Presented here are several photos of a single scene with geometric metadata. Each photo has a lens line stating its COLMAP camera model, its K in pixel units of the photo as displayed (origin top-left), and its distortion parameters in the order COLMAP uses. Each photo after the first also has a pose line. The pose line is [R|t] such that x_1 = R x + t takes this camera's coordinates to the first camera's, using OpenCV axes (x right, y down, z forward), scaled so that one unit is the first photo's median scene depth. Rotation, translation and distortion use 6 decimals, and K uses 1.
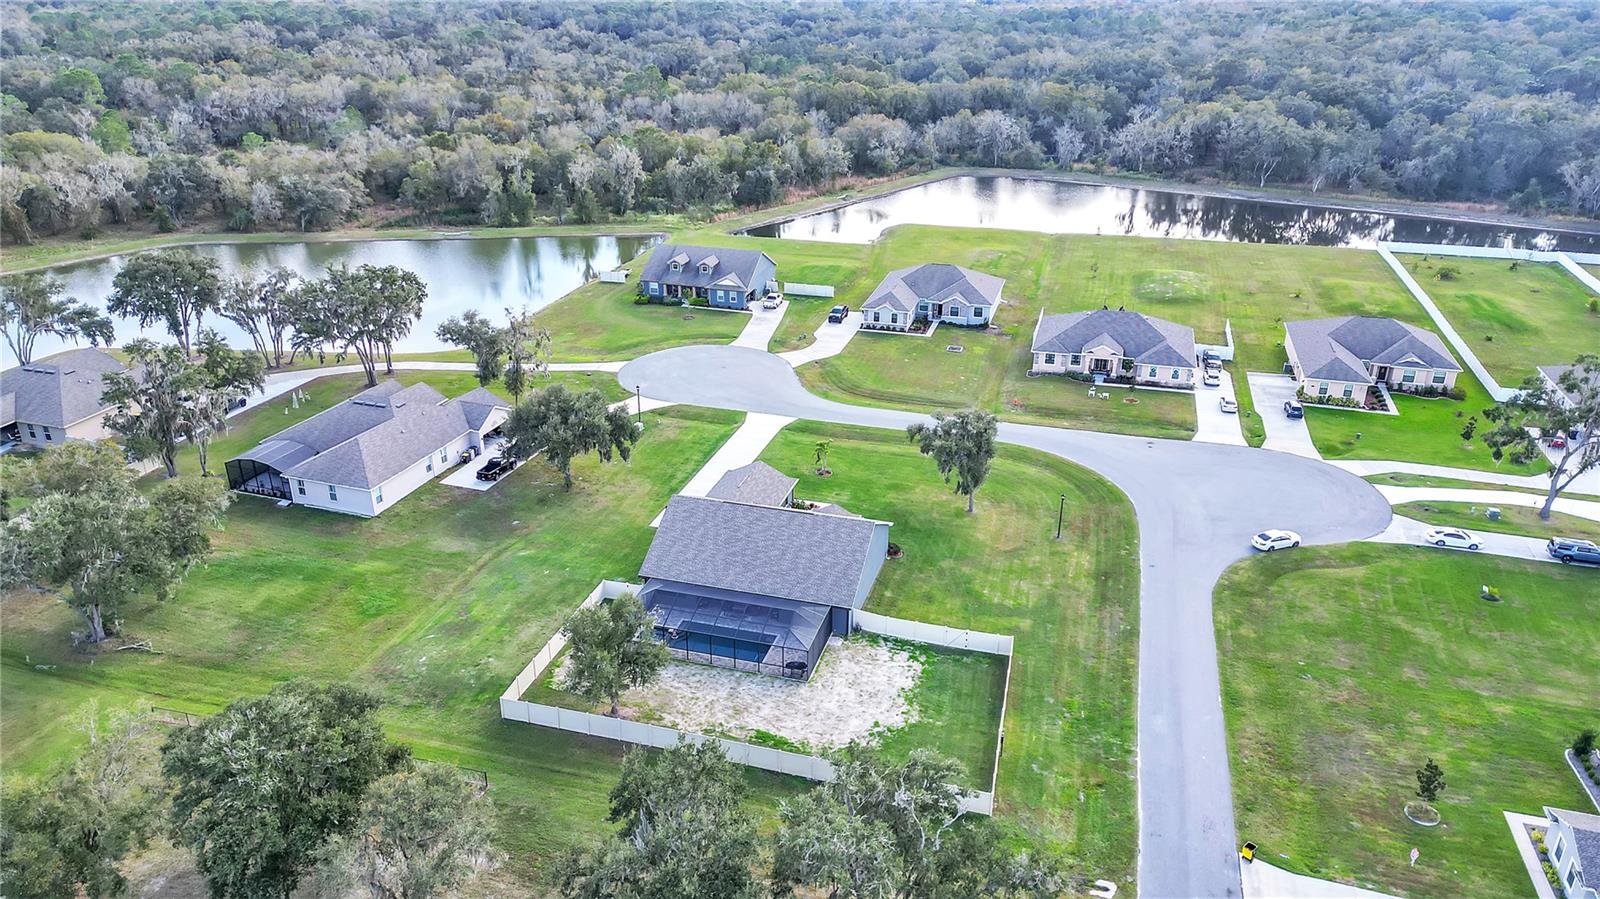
lens RADIAL K [[1116.1, 0, 804.3], [0, 1116.1, 449.7], [0, 0, 1]] dist [0.083782, -0.087362]
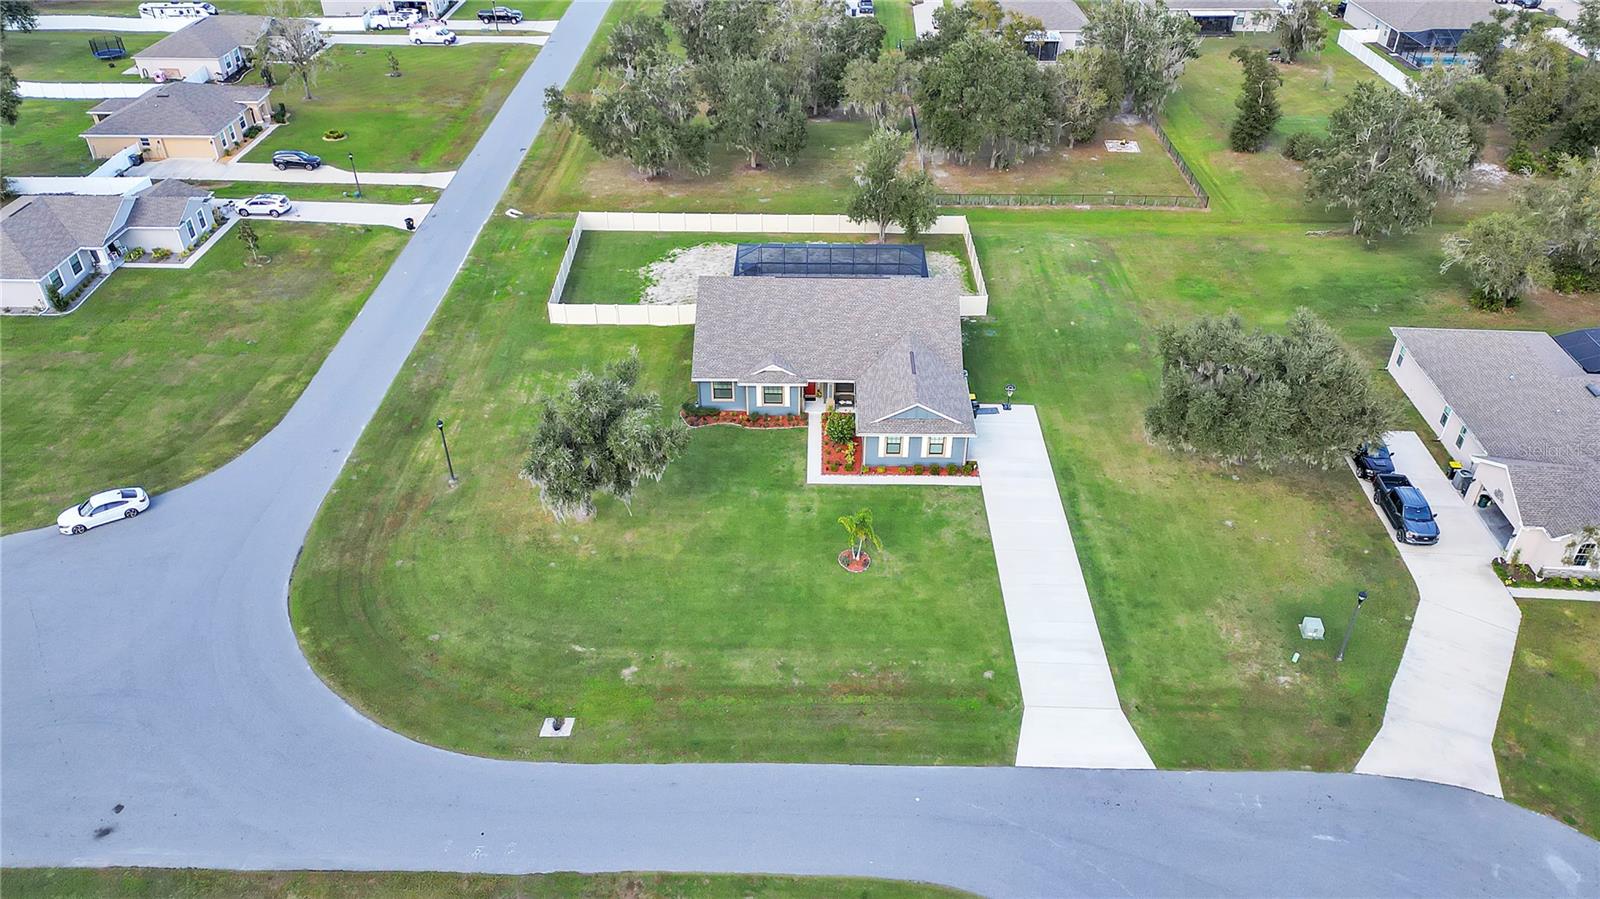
lens RADIAL K [[1116.1, 0, 804.3], [0, 1116.1, 449.7], [0, 0, 1]] dist [0.083782, -0.087362]
pose [[-0.963016, 0.148175, -0.225043, 0.198916], [-0.112897, 0.536462, 0.836339, -0.586900], [0.244652, 0.830814, -0.499893, 1.565699]]
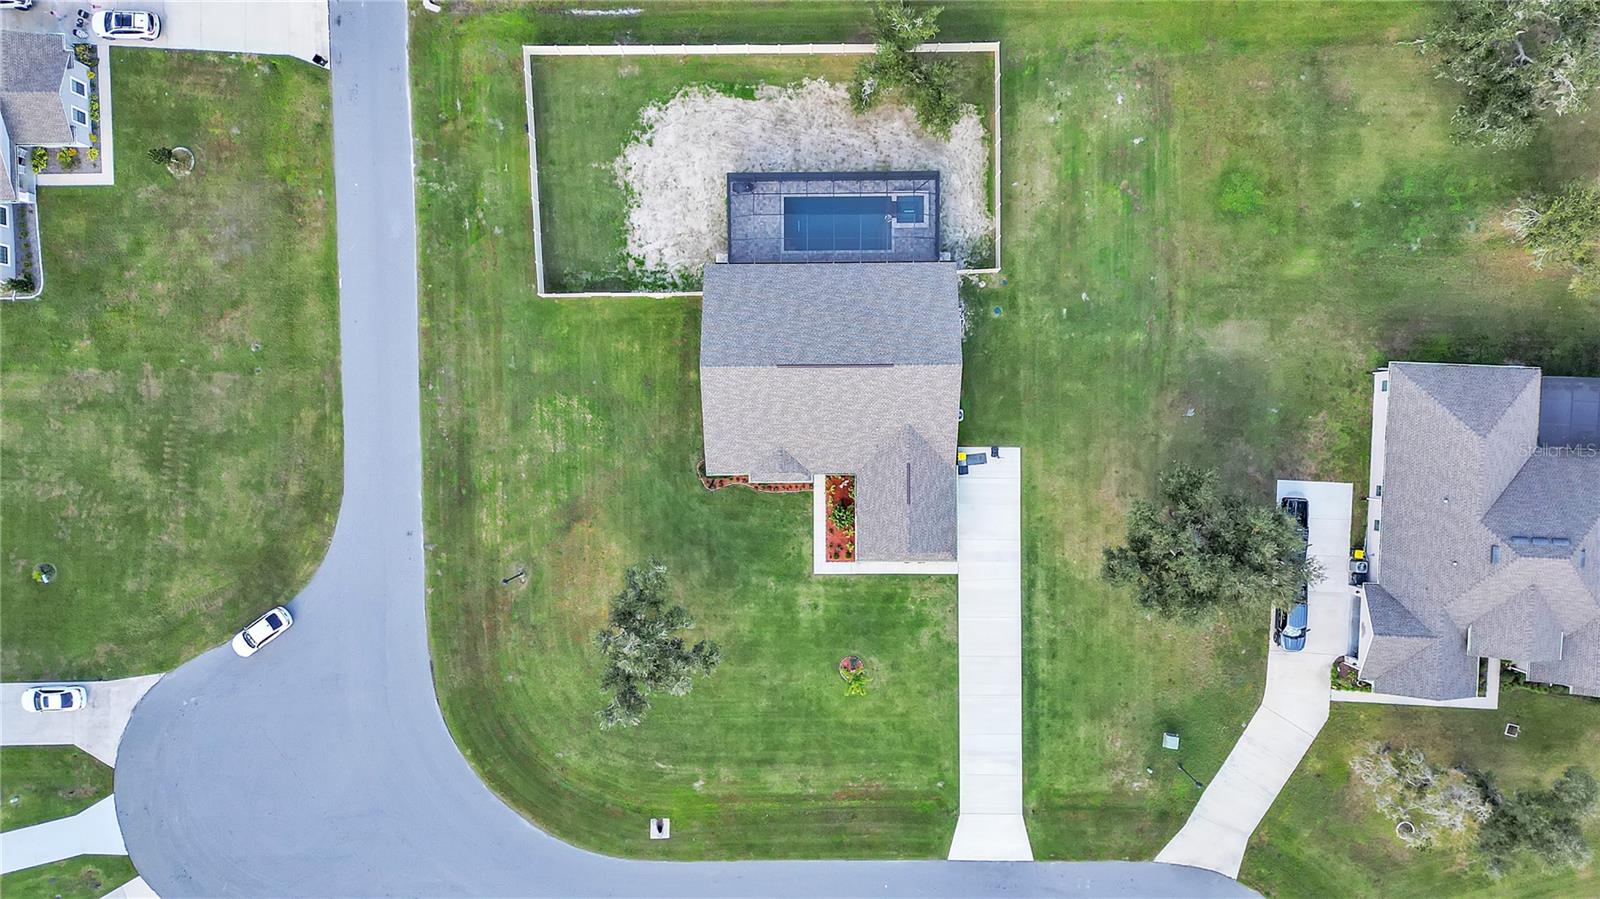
lens RADIAL K [[1116.1, 0, 804.3], [0, 1116.1, 449.7], [0, 0, 1]] dist [0.083782, -0.087362]
pose [[-0.957038, 0.289750, 0.011080, -0.002202], [-0.109753, -0.397351, 0.911080, -0.734561], [0.268388, 0.870722, 0.412081, 0.737259]]
